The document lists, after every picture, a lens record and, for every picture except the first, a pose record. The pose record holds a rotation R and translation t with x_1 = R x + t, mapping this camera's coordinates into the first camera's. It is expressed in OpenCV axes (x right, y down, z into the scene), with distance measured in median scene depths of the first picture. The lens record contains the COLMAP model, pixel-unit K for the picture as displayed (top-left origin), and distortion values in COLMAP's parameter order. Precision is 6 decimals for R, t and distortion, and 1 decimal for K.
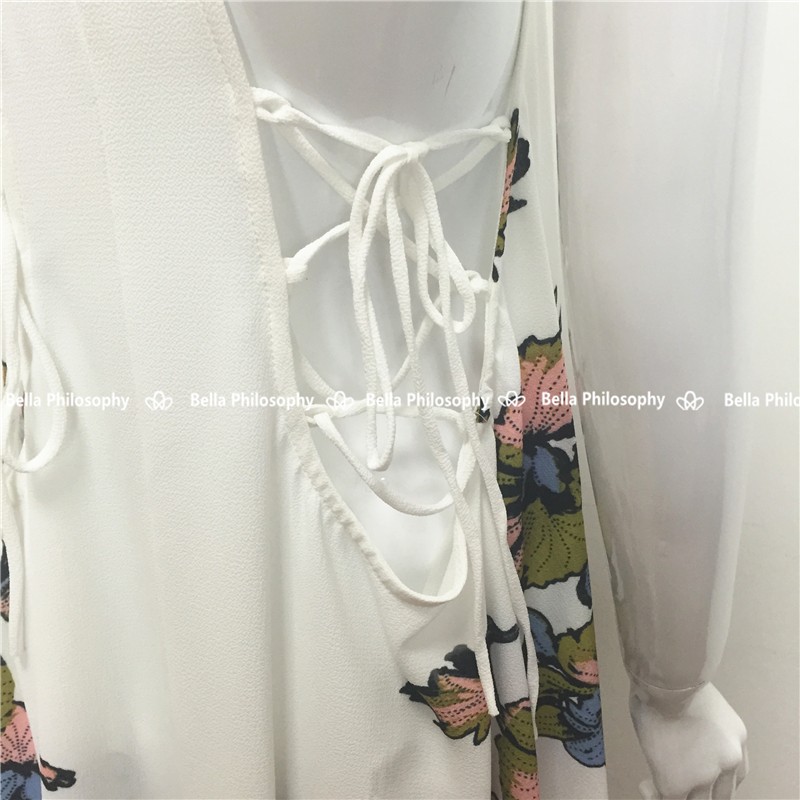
lens RADIAL K [[918.5, 0, 392.2], [0, 918.5, 398.6], [0, 0, 1]] dist [0.057298, -0.067576]
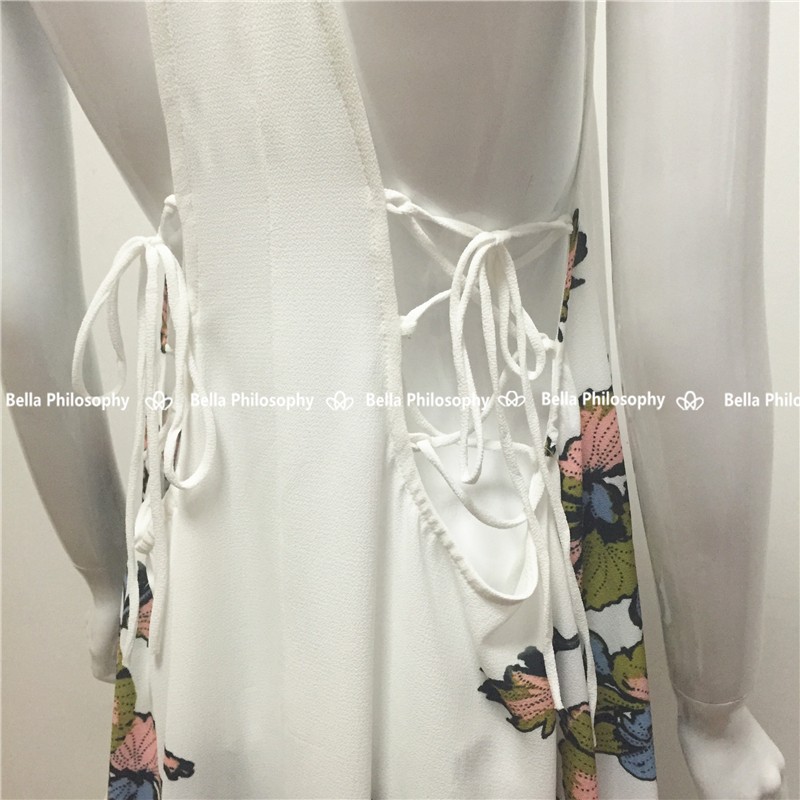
lens RADIAL K [[918.5, 0, 392.2], [0, 918.5, 398.6], [0, 0, 1]] dist [0.057298, -0.067576]
pose [[0.998915, 0.014028, -0.044418, -0.055291], [-0.019694, 0.991343, -0.129814, 0.107160], [0.042213, 0.130548, 0.990543, -0.223280]]
